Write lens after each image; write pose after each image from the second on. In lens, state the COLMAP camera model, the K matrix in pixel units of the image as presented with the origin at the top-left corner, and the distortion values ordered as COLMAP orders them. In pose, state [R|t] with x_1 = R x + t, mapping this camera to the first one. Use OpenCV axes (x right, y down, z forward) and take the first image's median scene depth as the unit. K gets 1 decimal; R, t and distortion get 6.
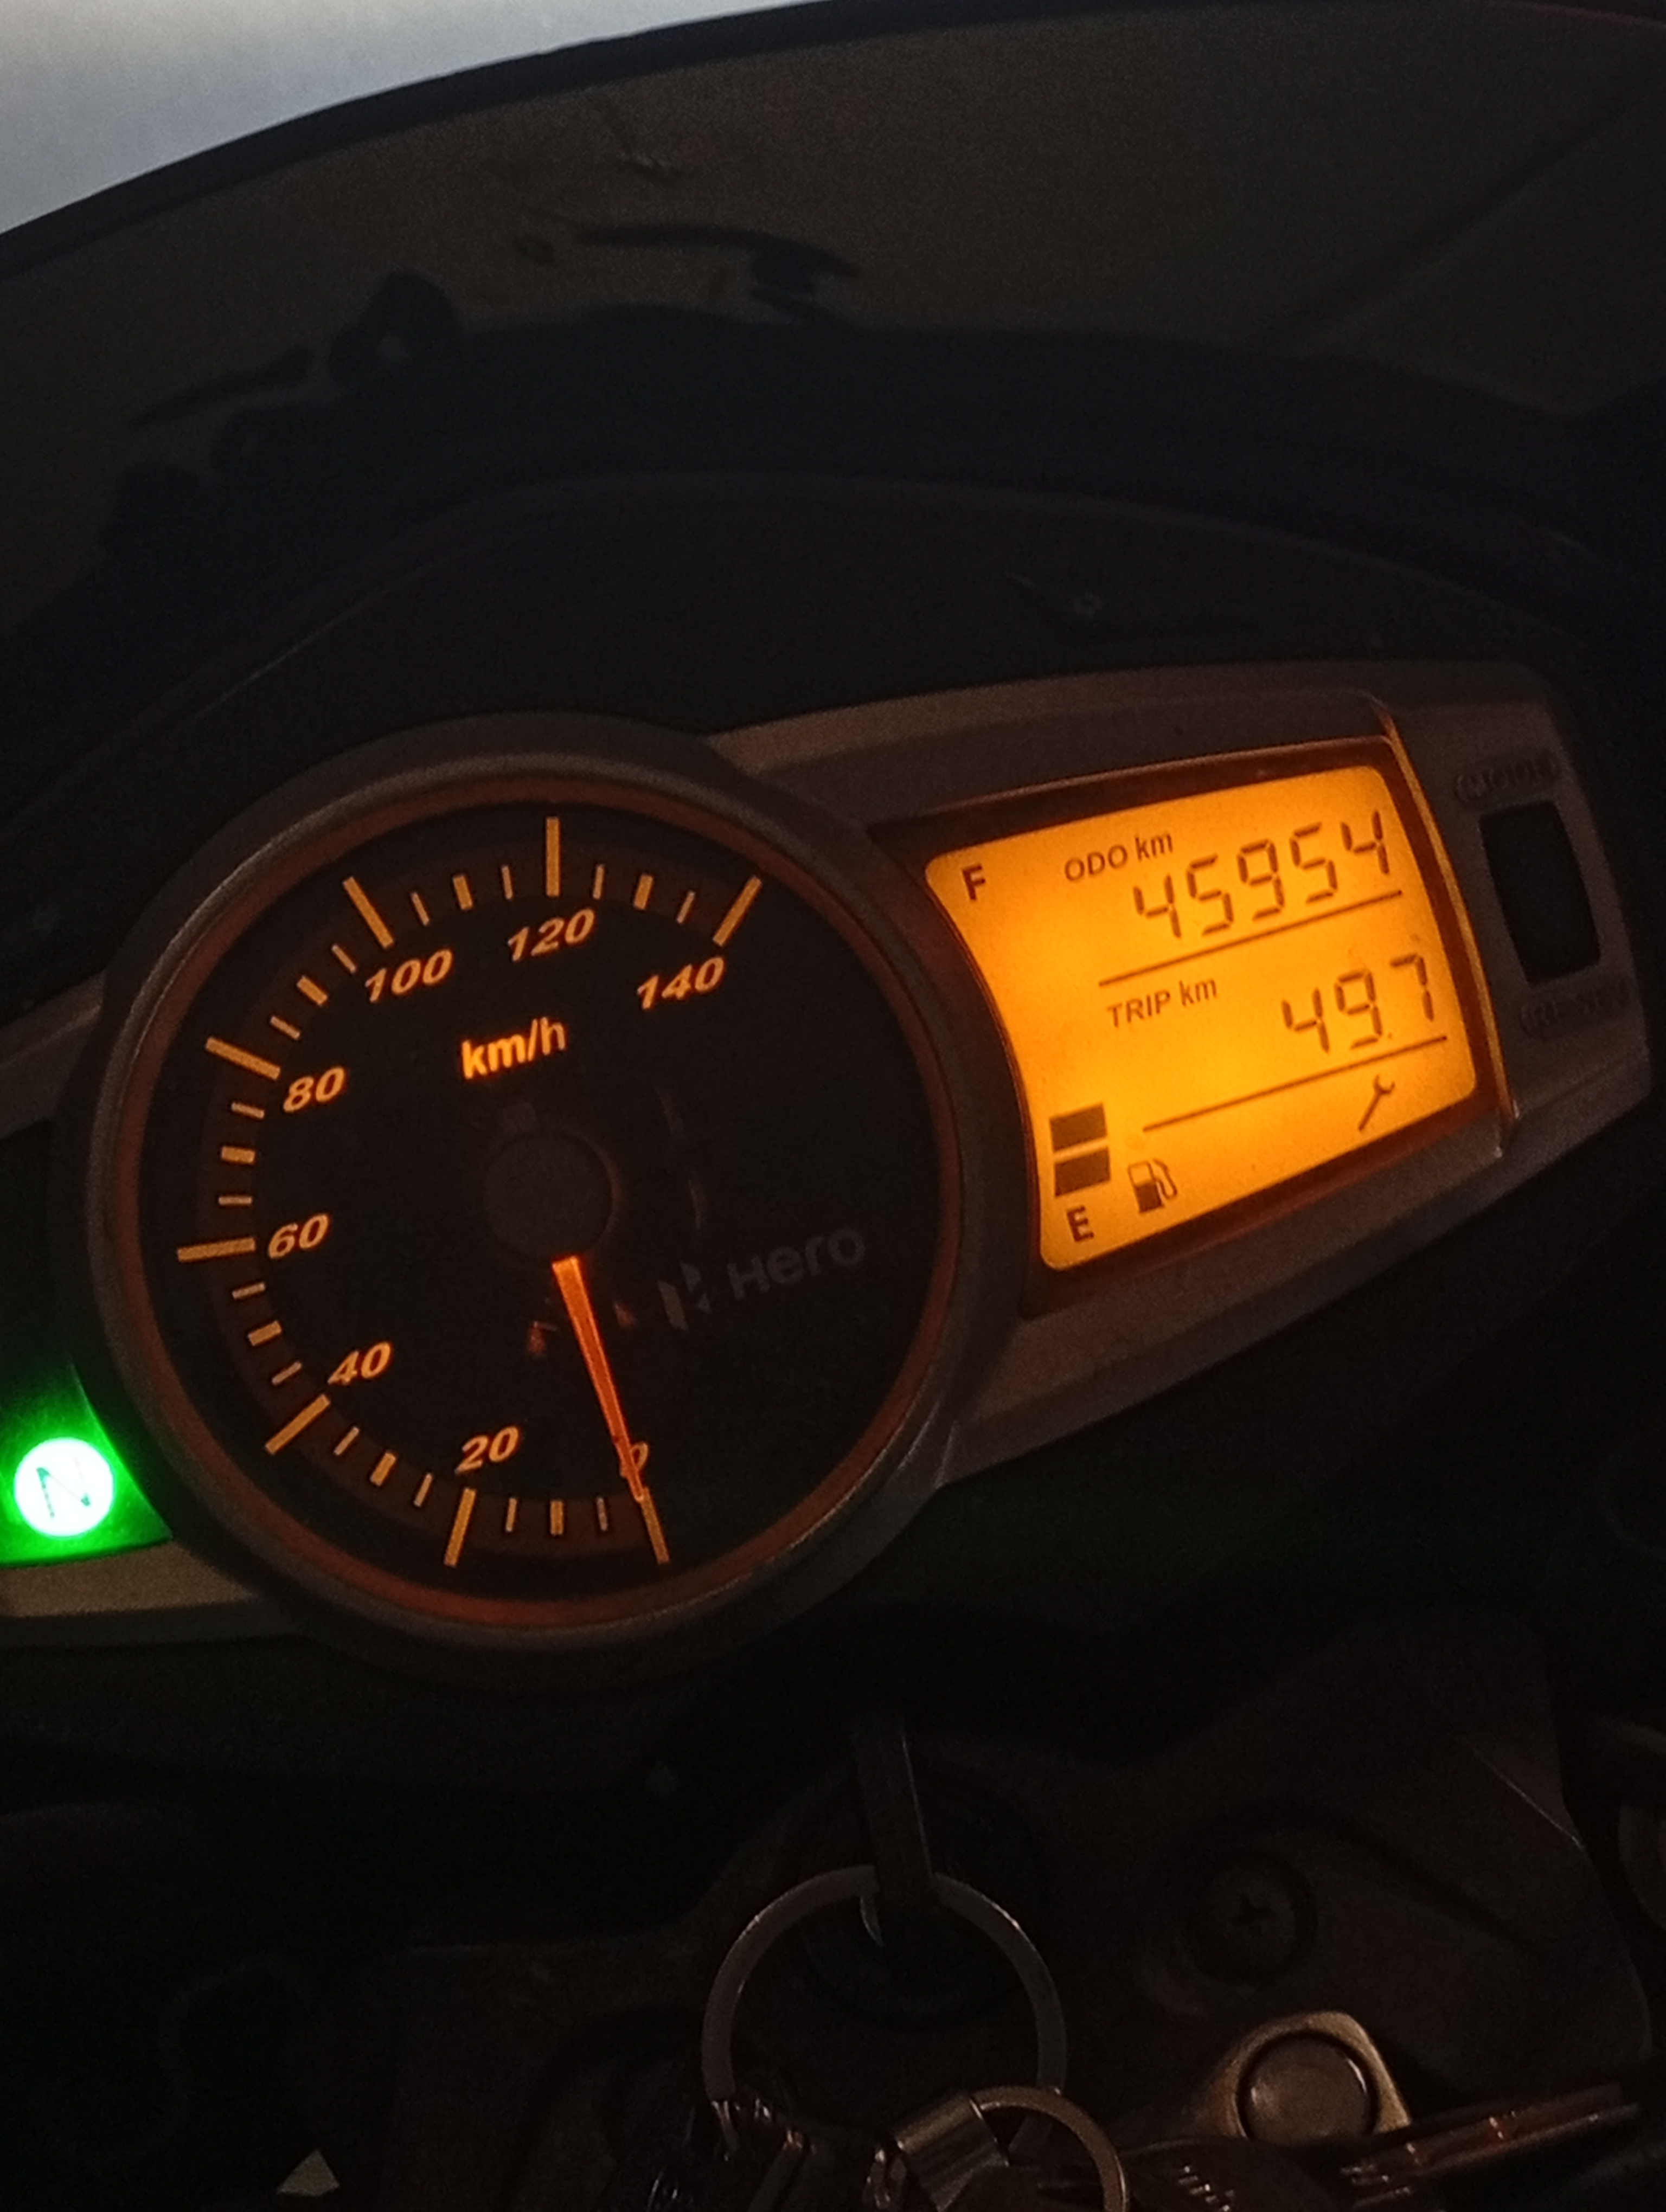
lens RADIAL K [[4518.1, 0, 832.4], [0, 4518.1, 1100.1], [0, 0, 1]] dist [0.405878, 0.000000]
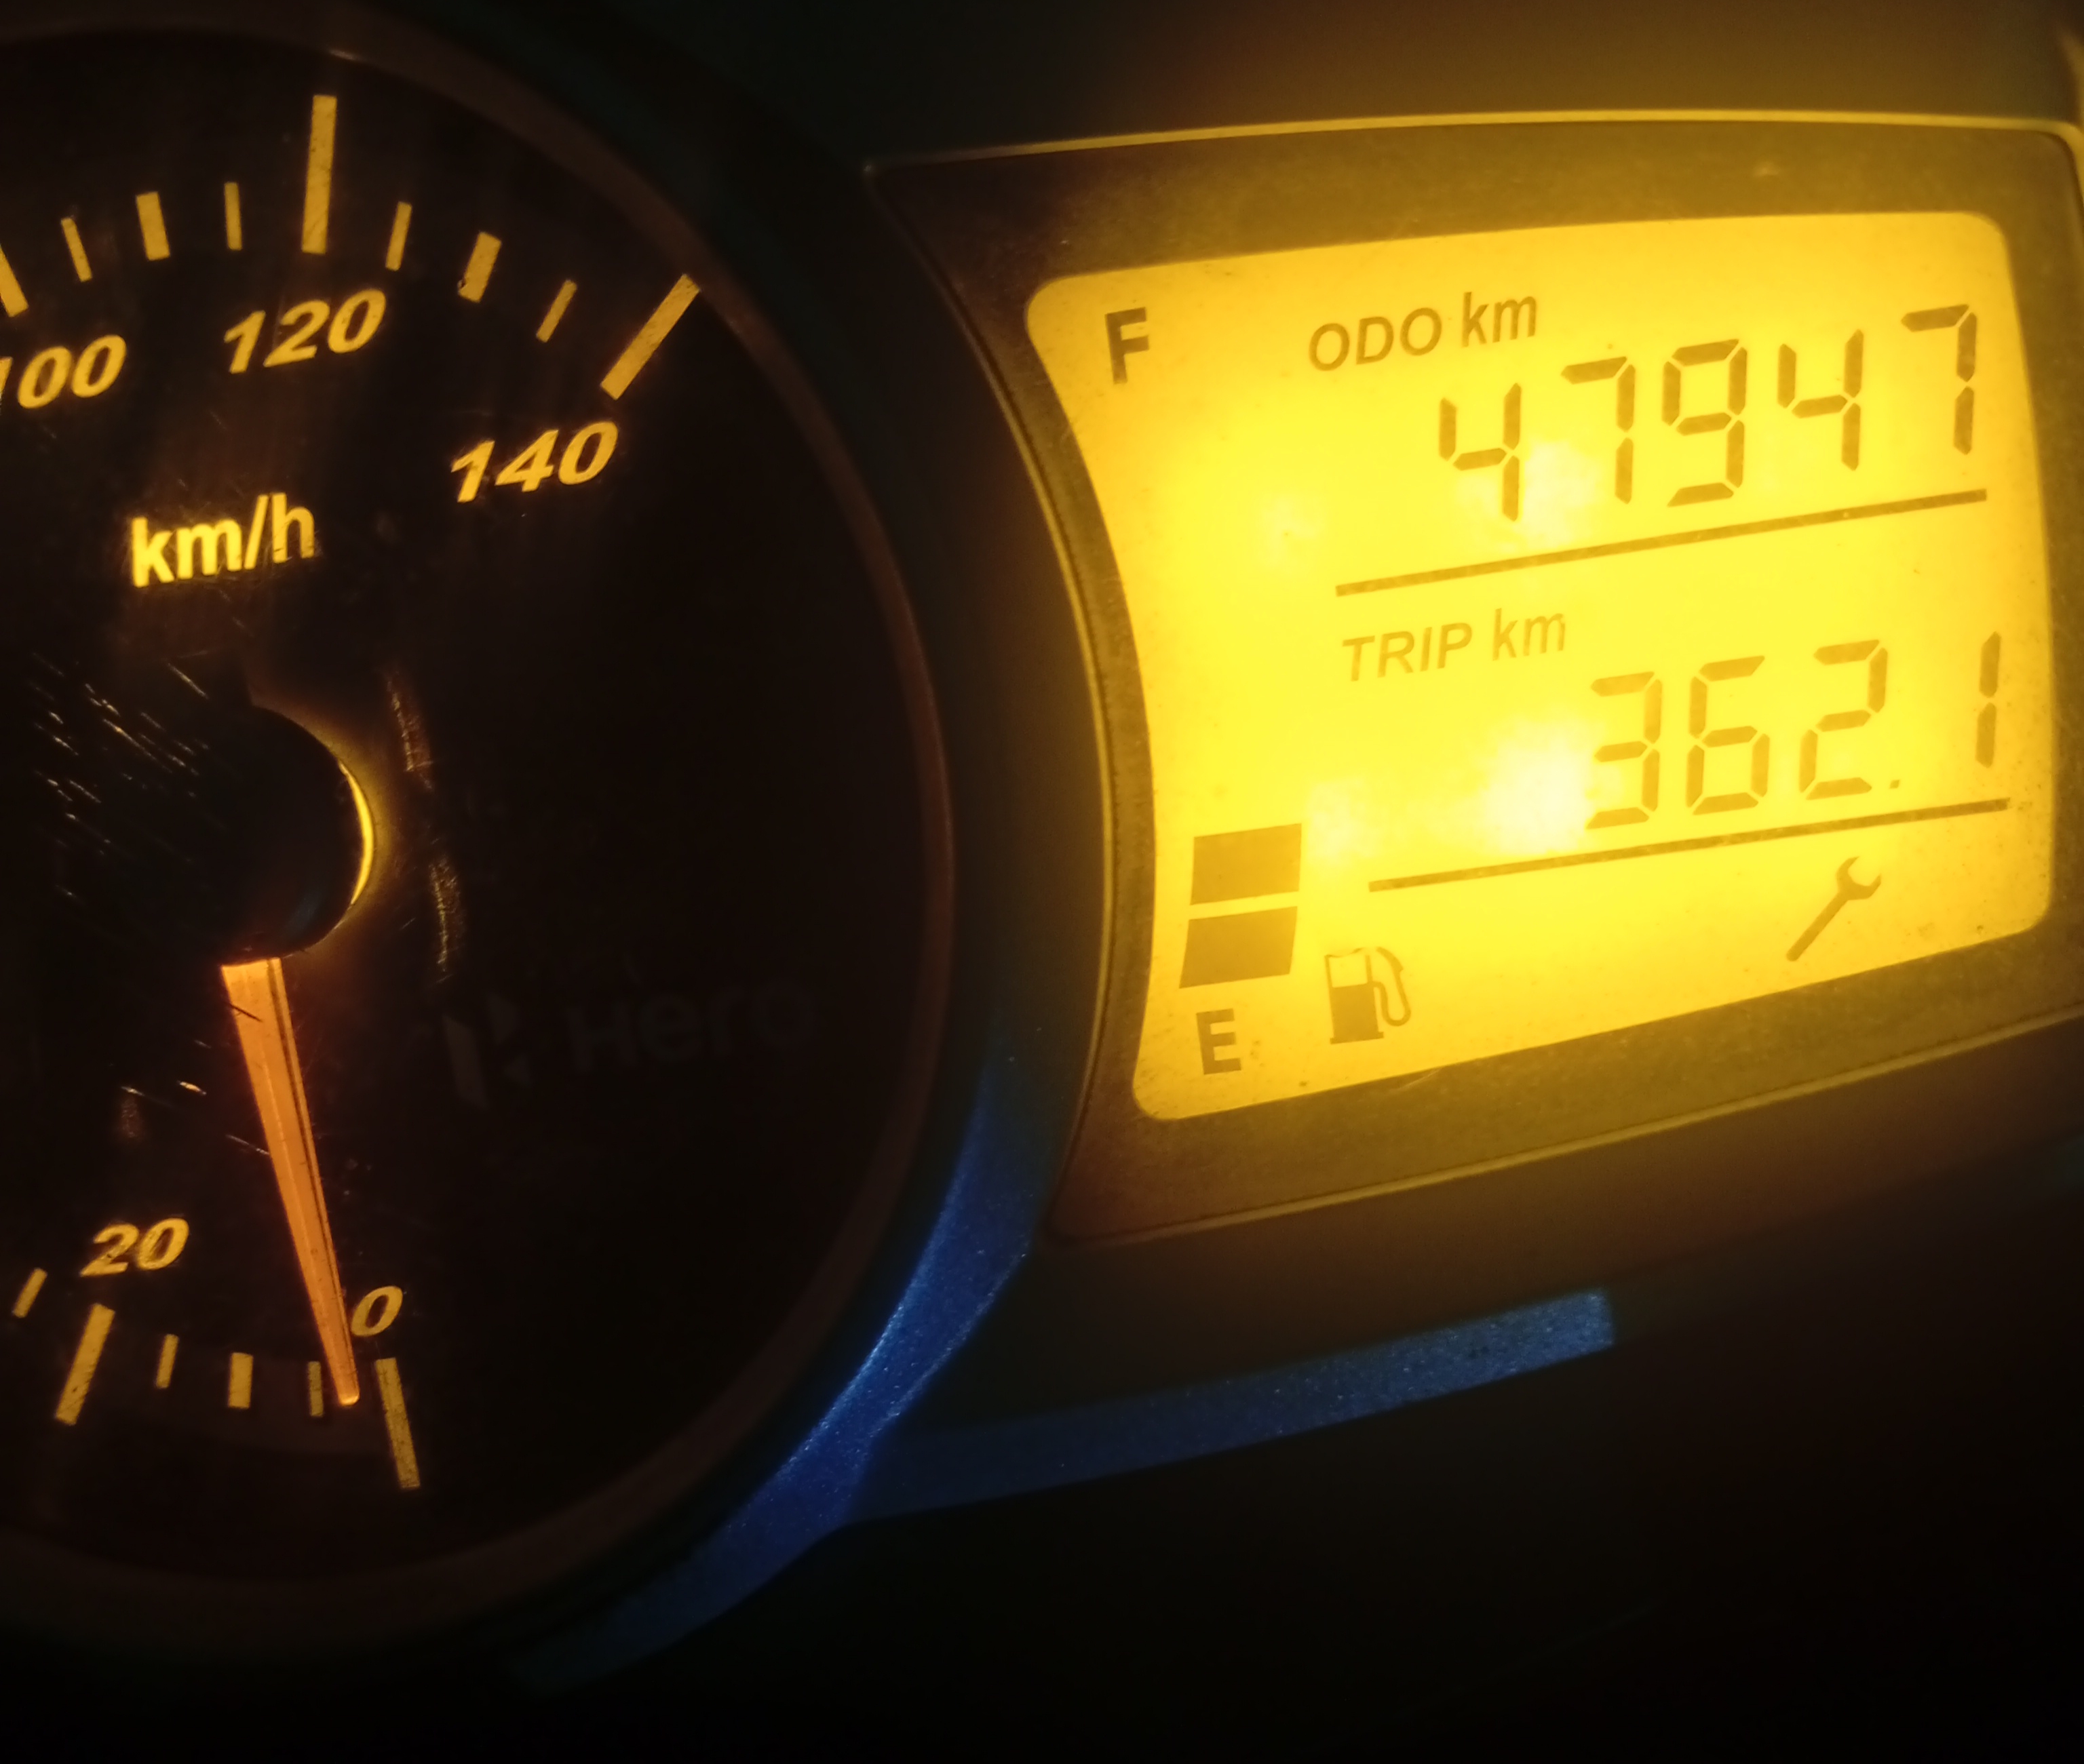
lens RADIAL K [[1816.5, 0, 1041.8], [0, 1816.5, 883.4], [0, 0, 1]] dist [0.008132, -0.014718]
pose [[0.986358, 0.162829, -0.024158, 0.036585], [-0.162185, 0.986402, 0.026608, 0.006663], [0.028162, -0.022327, 0.999354, 0.792762]]
